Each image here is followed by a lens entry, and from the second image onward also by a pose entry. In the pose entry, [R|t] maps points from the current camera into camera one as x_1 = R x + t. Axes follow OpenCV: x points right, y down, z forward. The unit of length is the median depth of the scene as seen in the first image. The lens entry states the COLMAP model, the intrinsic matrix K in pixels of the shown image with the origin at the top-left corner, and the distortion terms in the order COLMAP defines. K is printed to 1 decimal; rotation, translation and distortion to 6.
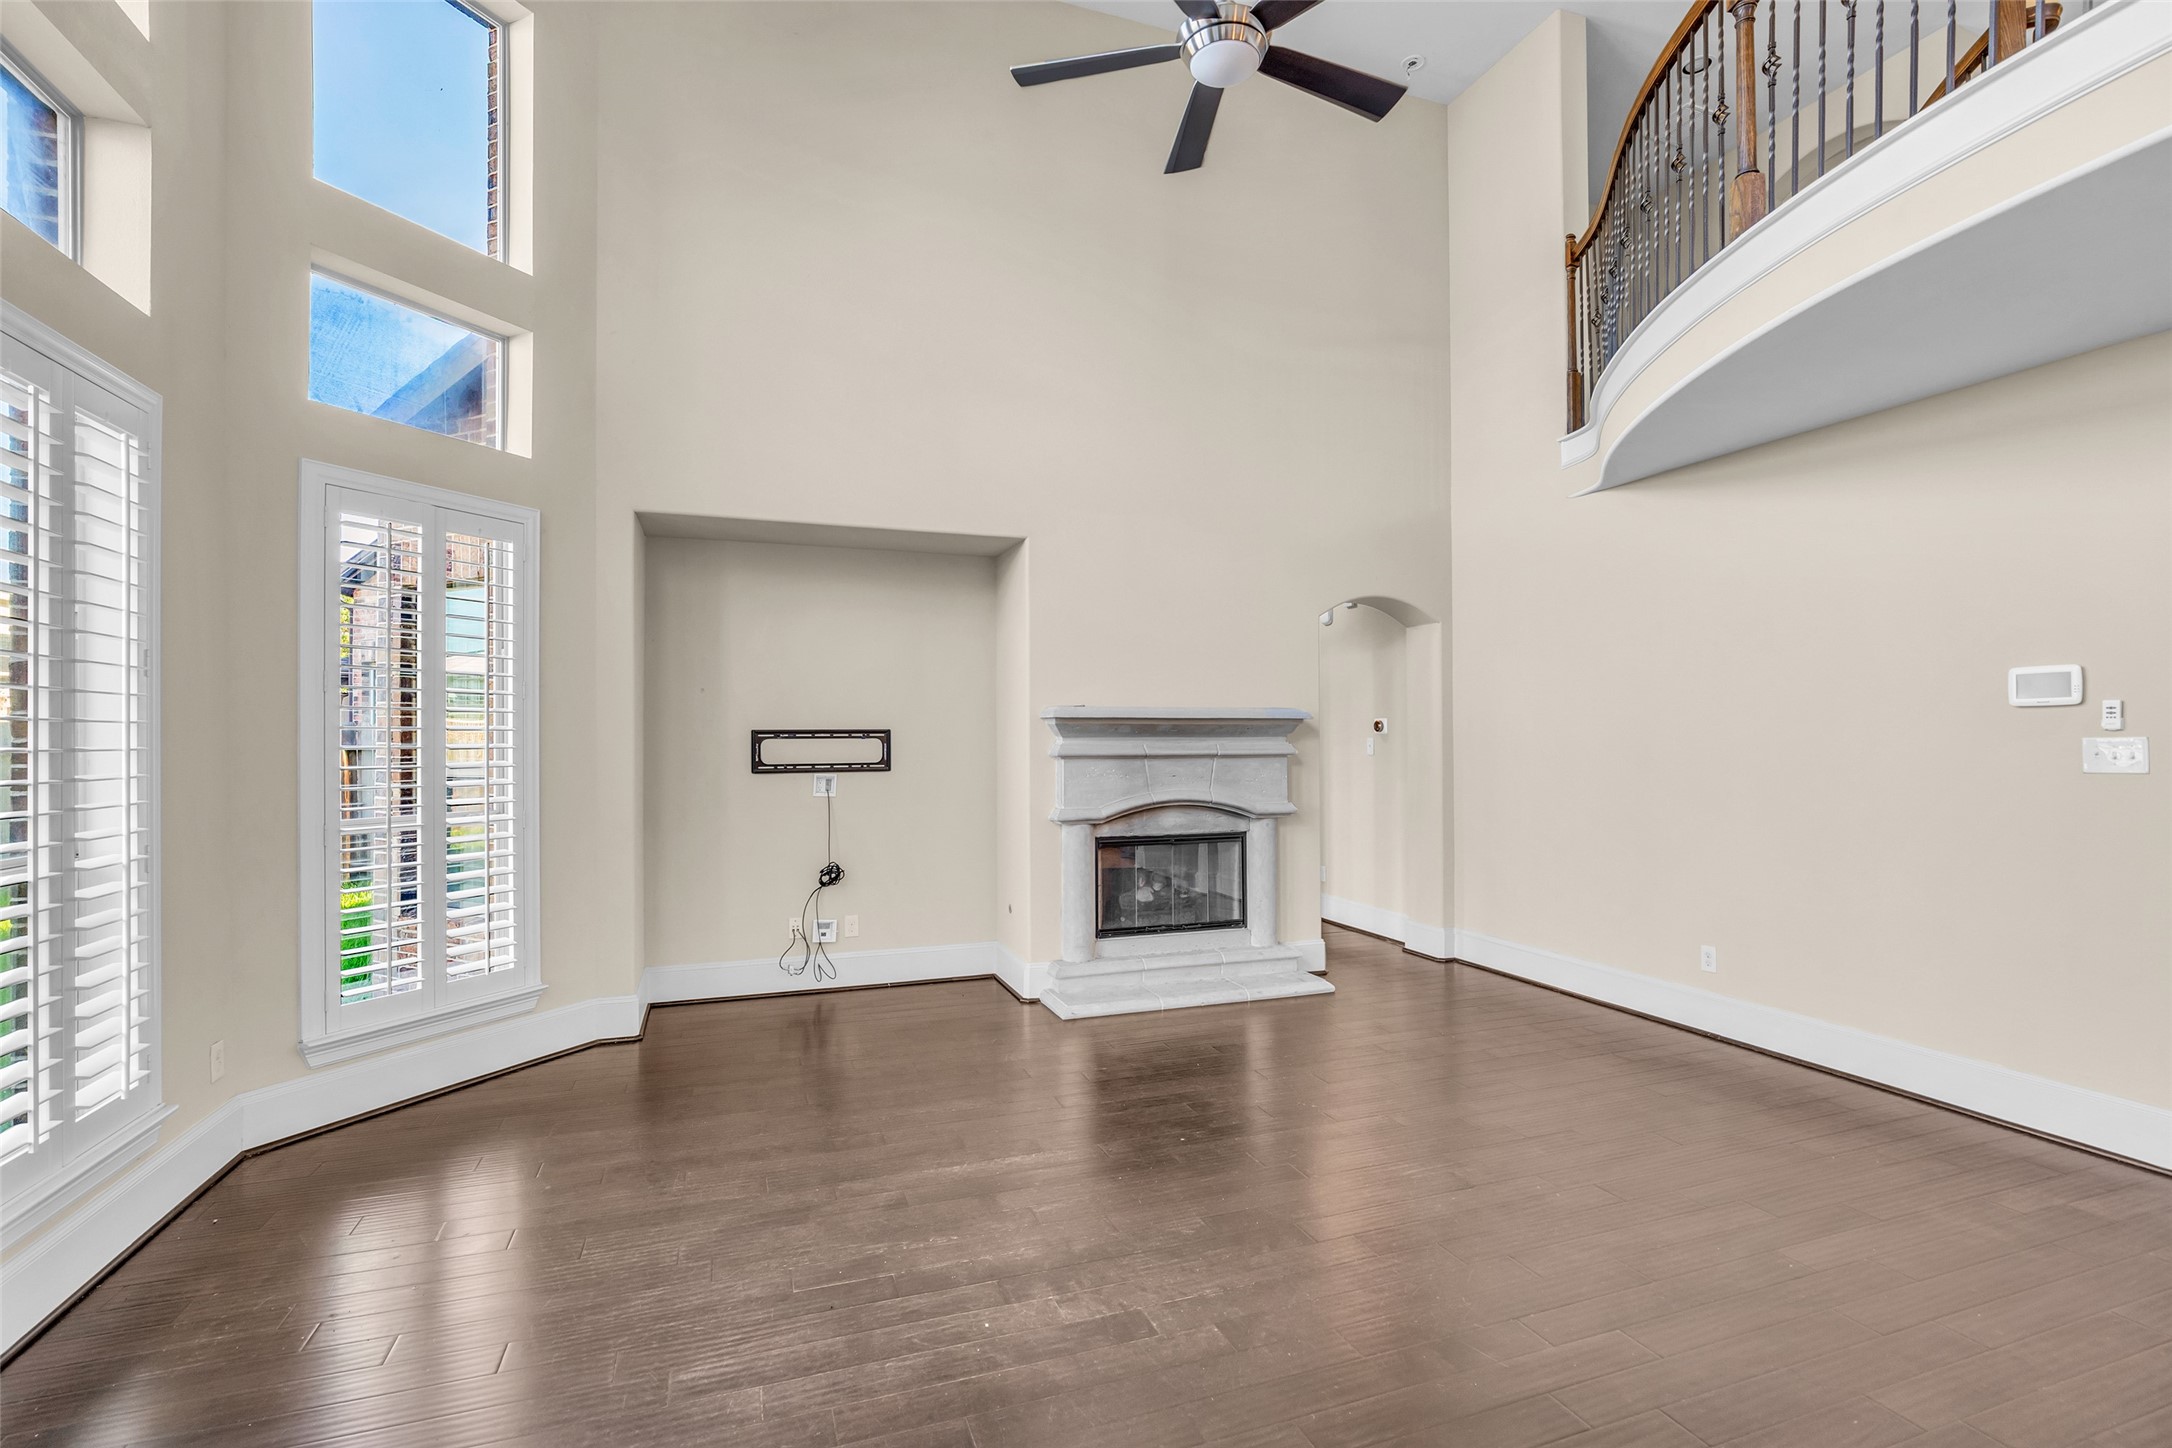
lens RADIAL K [[998.8, 0, 1085.5], [0, 998.8, 732.9], [0, 0, 1]] dist [-0.021702, 0.006647]
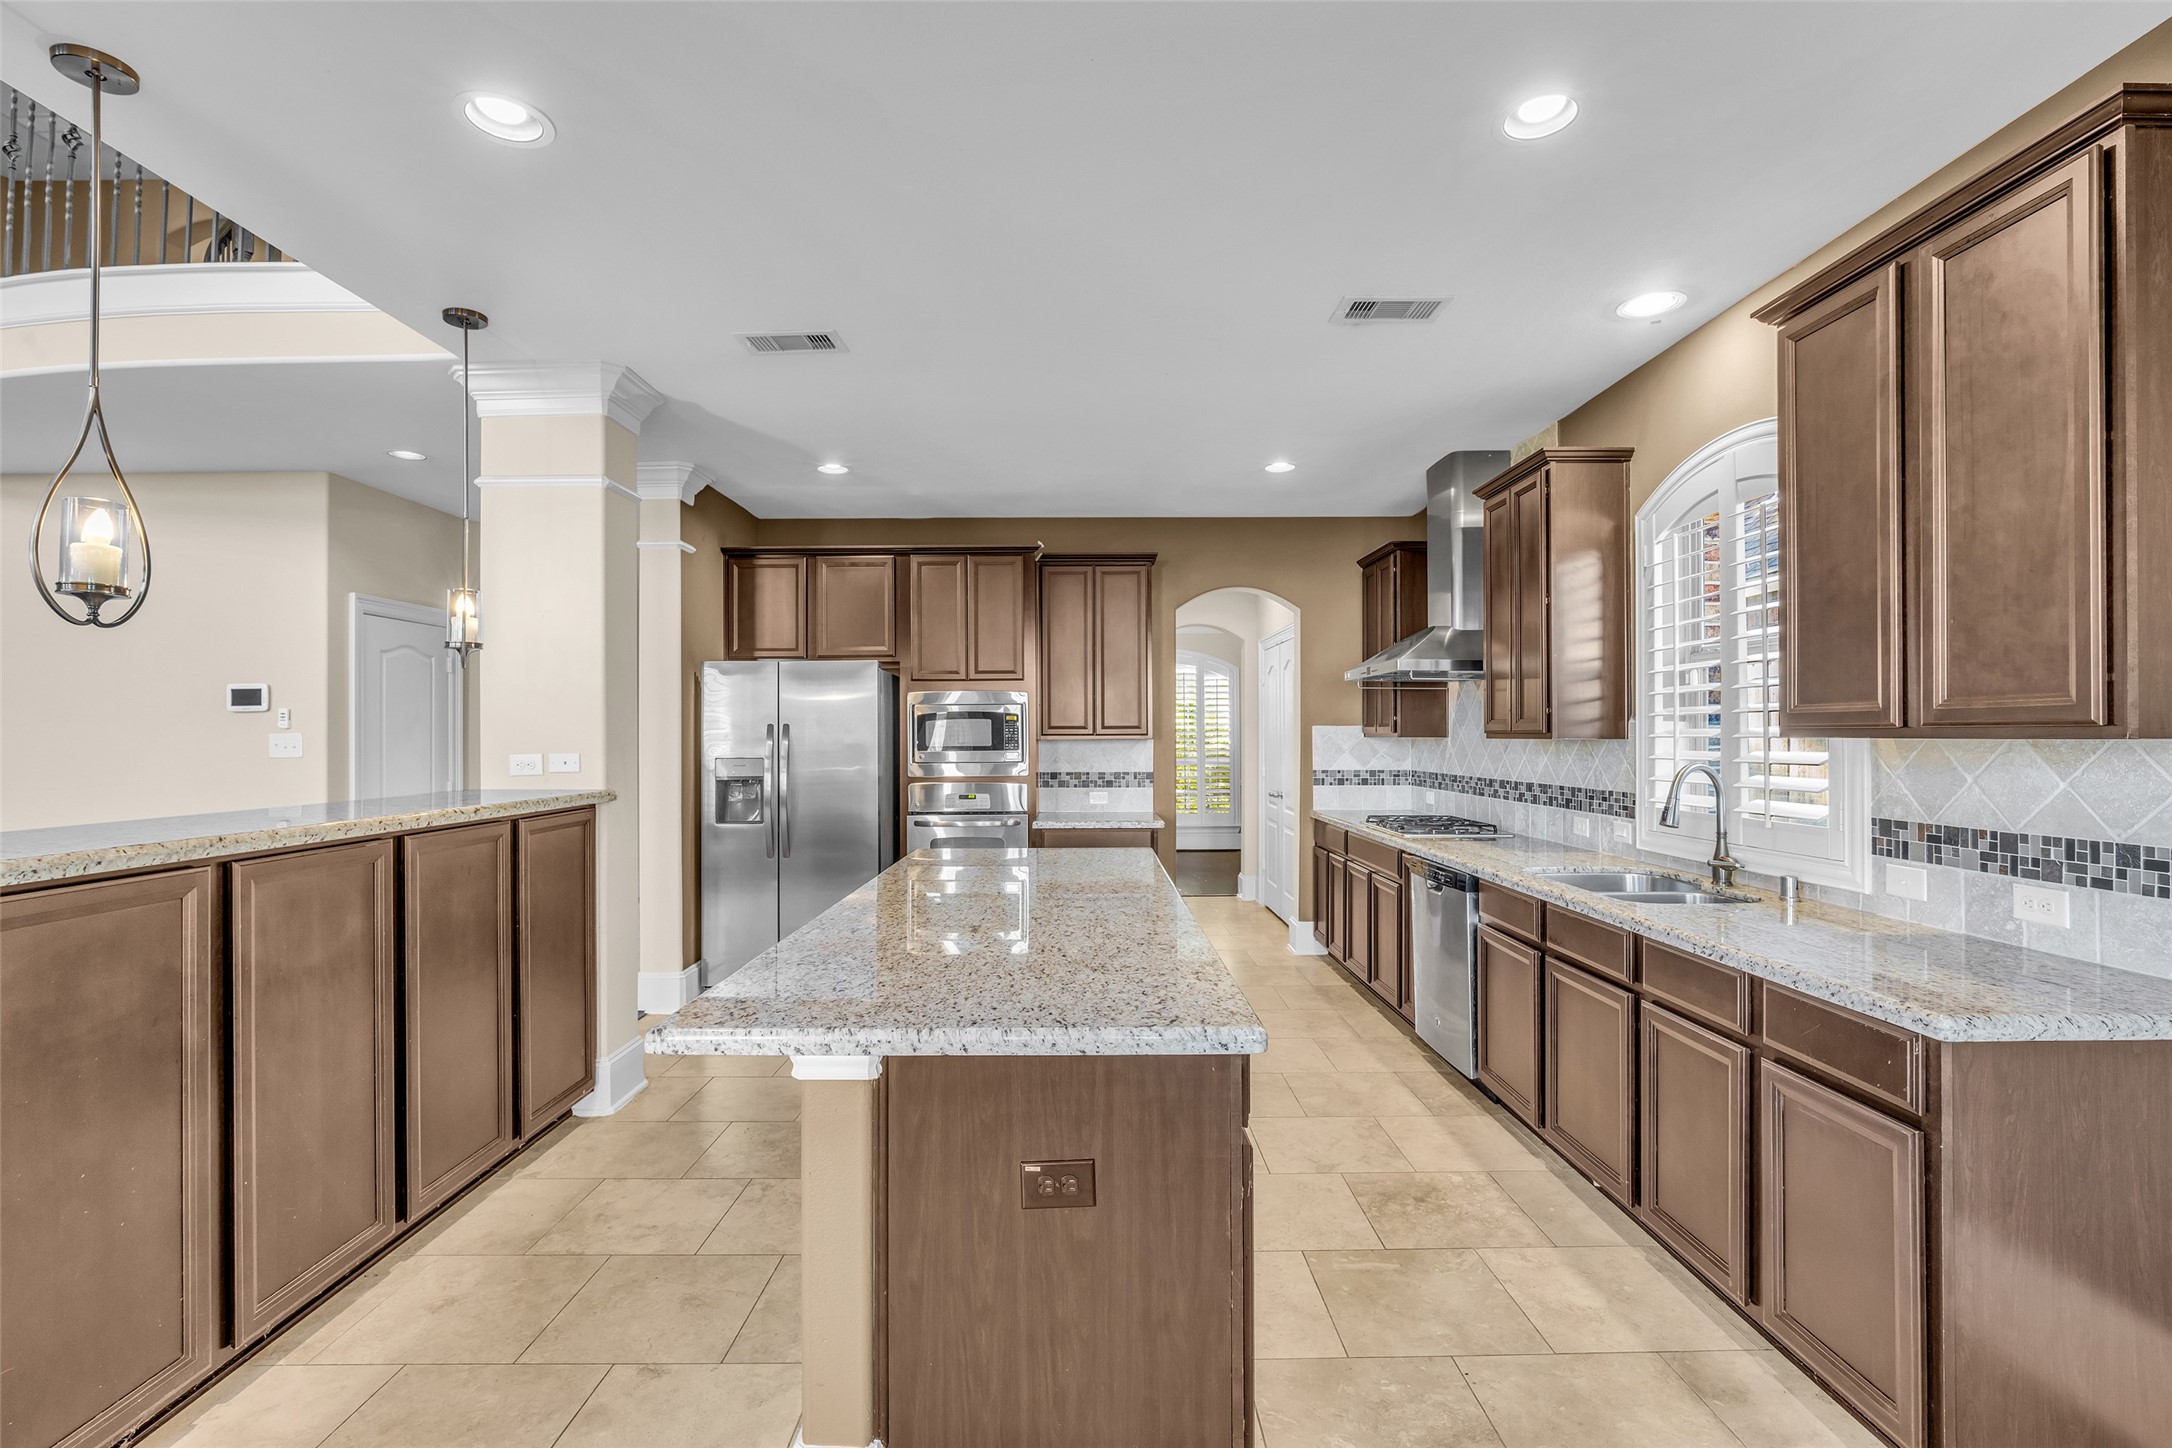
lens RADIAL K [[998.8, 0, 1078.7], [0, 998.8, 726.8], [0, 0, 1]] dist [-0.021702, 0.006647]
pose [[0.341265, 0.007267, 0.939939, 0.031161], [0.001004, 0.999967, -0.008096, 0.004224], [-0.939966, 0.003707, 0.341247, -0.381262]]
